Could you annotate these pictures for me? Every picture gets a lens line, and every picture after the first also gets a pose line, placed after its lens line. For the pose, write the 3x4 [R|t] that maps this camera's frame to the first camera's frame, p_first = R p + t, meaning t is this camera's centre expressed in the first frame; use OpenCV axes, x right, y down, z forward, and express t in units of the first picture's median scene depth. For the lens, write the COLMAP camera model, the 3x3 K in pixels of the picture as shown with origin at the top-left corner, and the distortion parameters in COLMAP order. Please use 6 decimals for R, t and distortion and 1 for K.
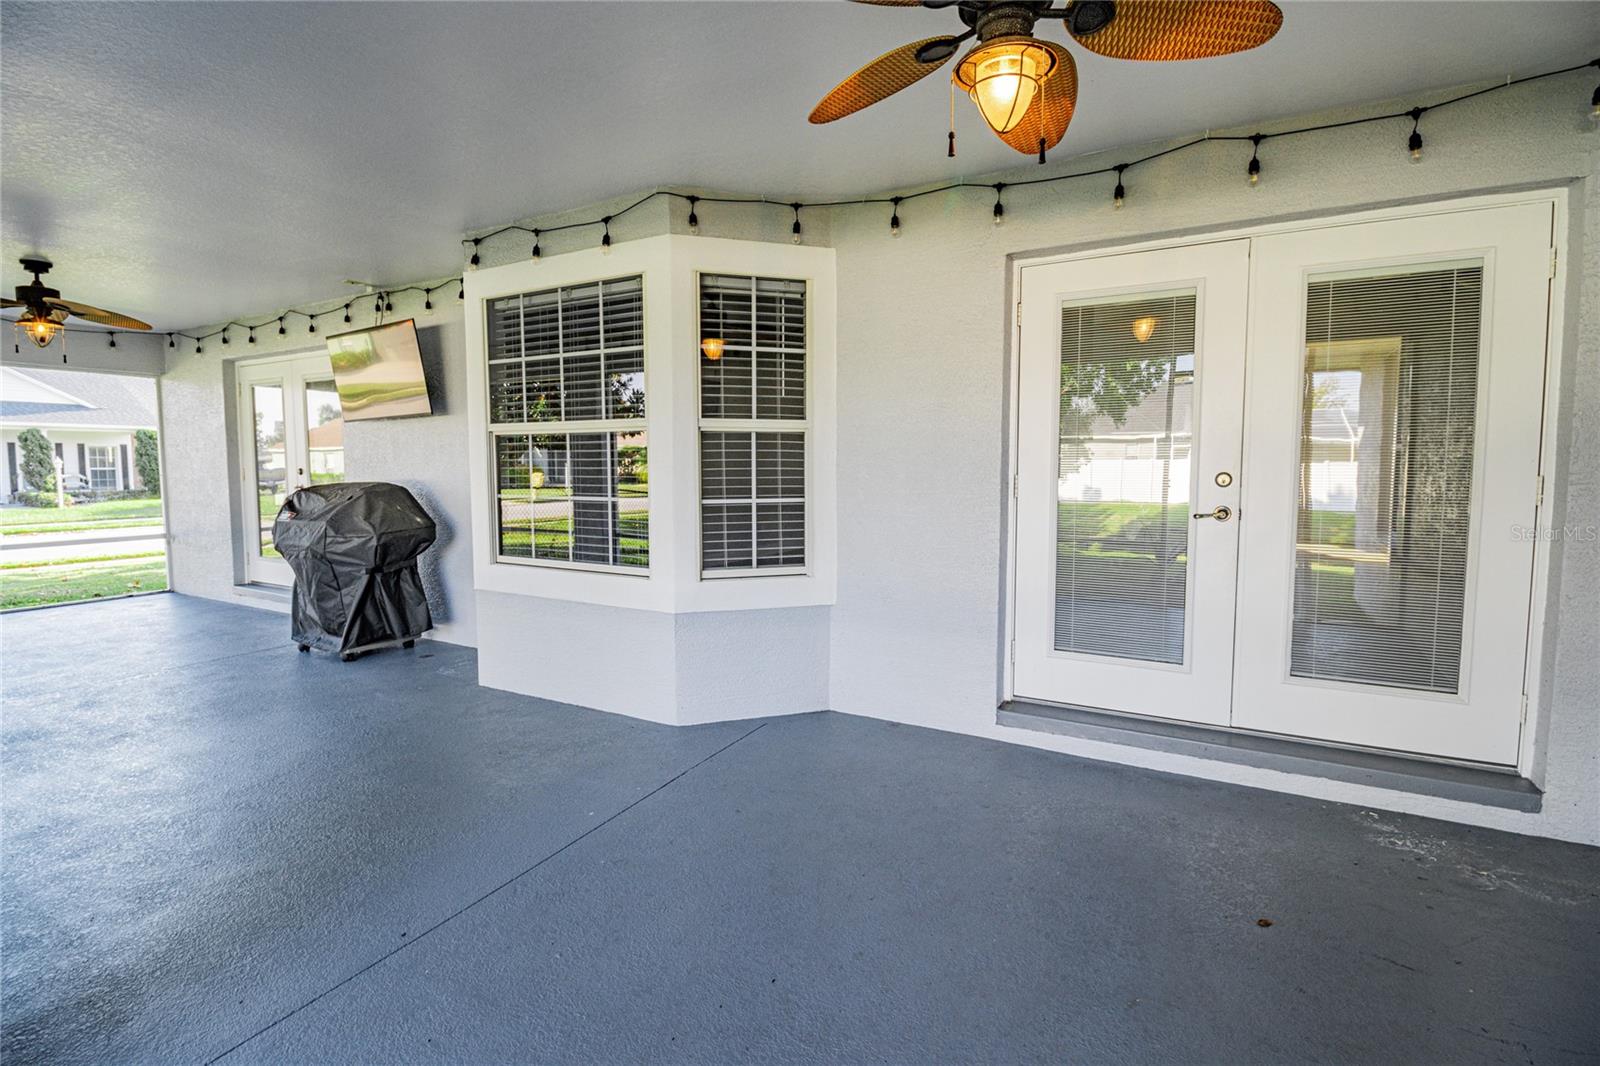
lens RADIAL K [[744.8, 0, 809.3], [0, 744.8, 522.0], [0, 0, 1]] dist [0.001585, -0.012517]
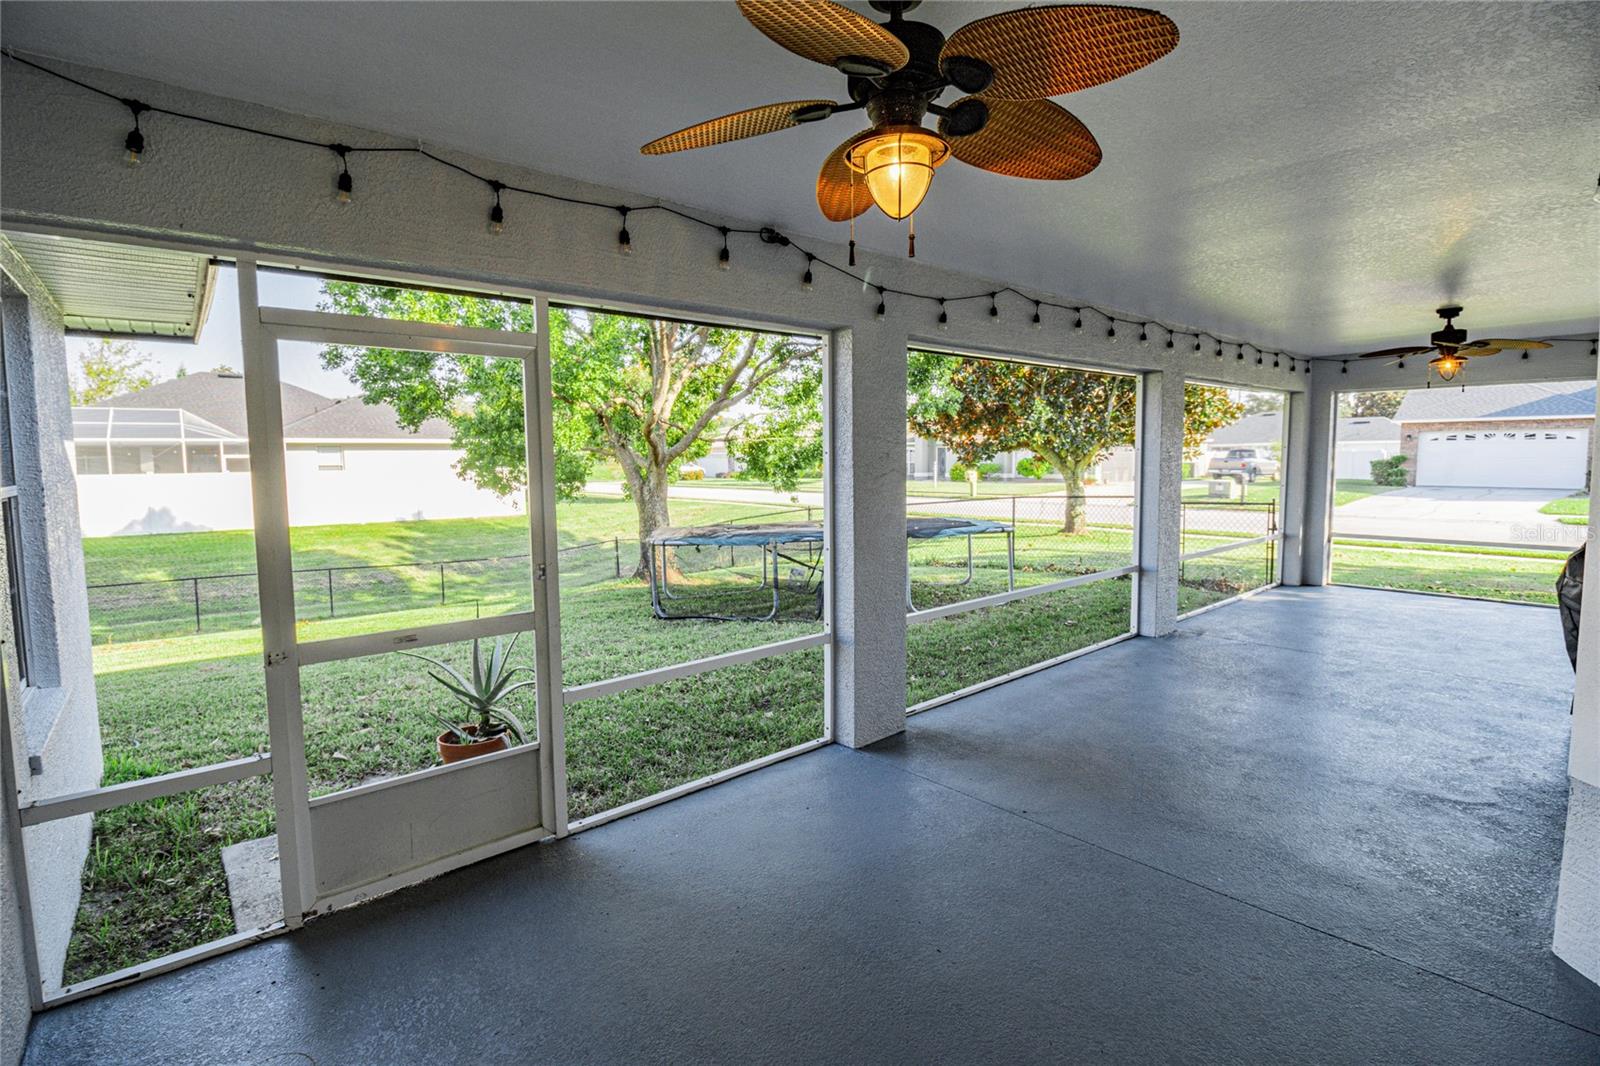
lens RADIAL K [[746.7, 0, 794.3], [0, 746.7, 529.1], [0, 0, 1]] dist [-0.014777, 0.000099]
pose [[-0.368325, 0.095701, -0.924758, 0.559710], [-0.056827, 0.990510, 0.125139, -0.110321], [0.927959, 0.098643, -0.359391, 0.578391]]
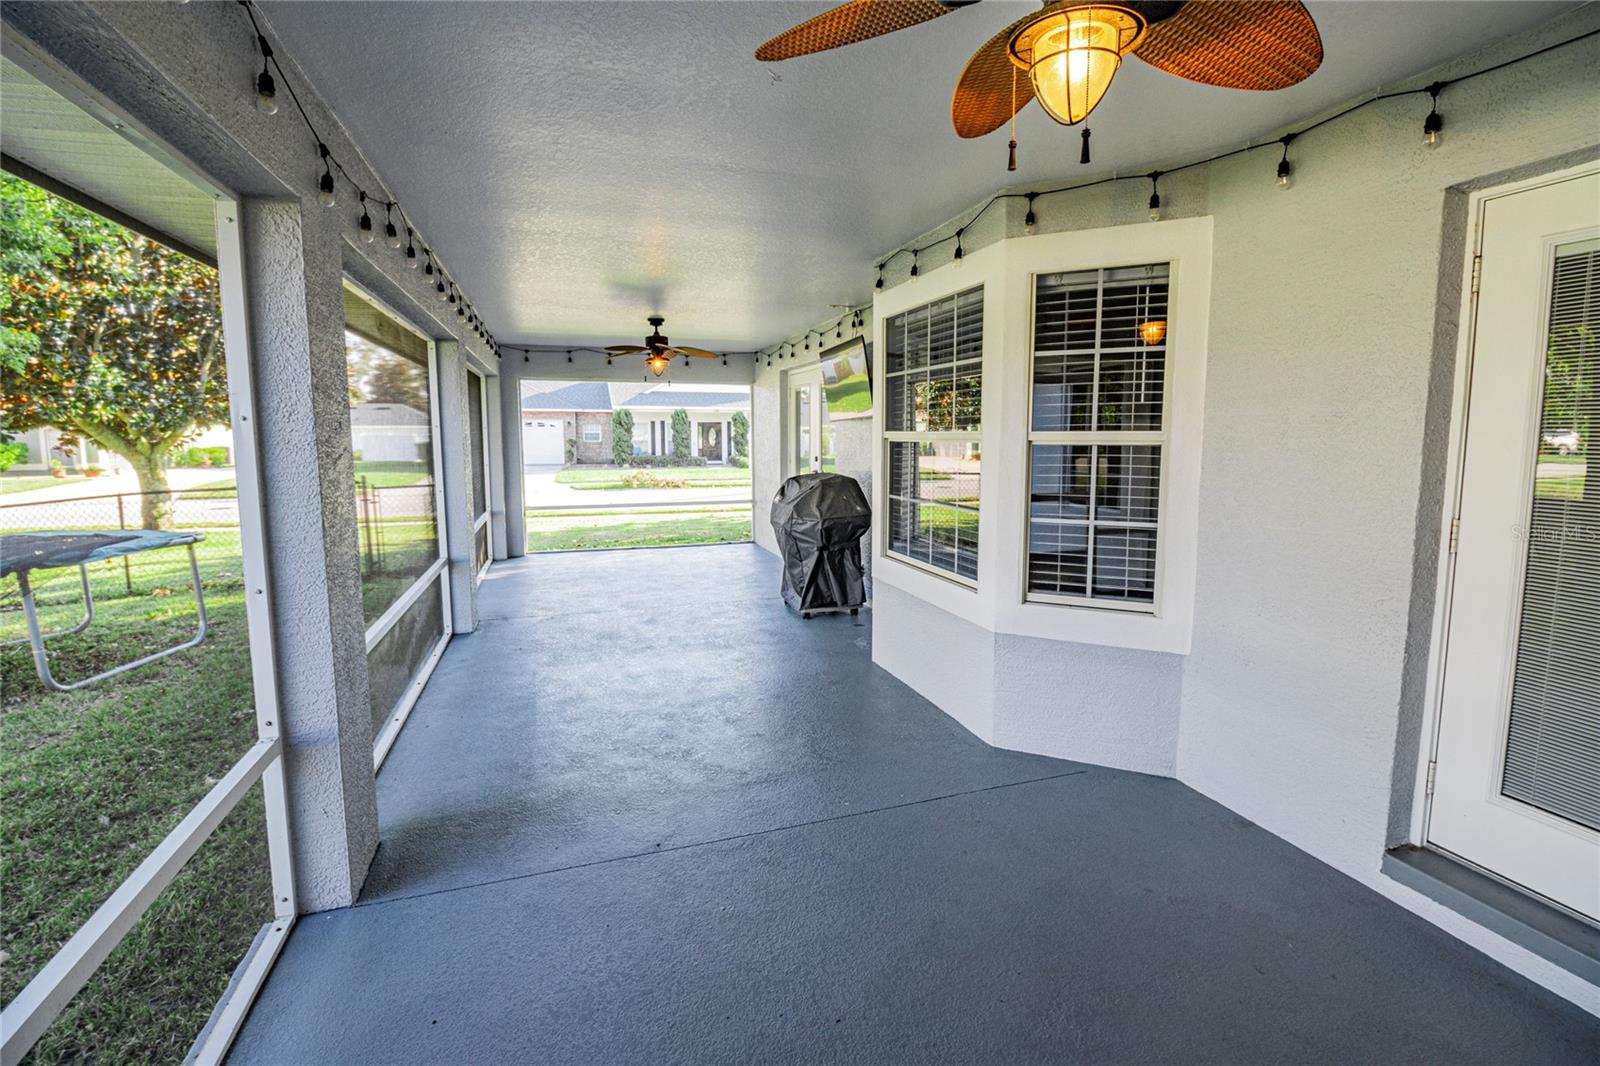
lens RADIAL K [[754.8, 0, 804.7], [0, 754.8, 518.6], [0, 0, 1]] dist [0.004586, -0.013179]
pose [[0.724868, 0.077230, -0.684545, 0.291948], [-0.051119, 0.996987, 0.058350, -0.067348], [0.686989, -0.007303, 0.726631, 0.108773]]
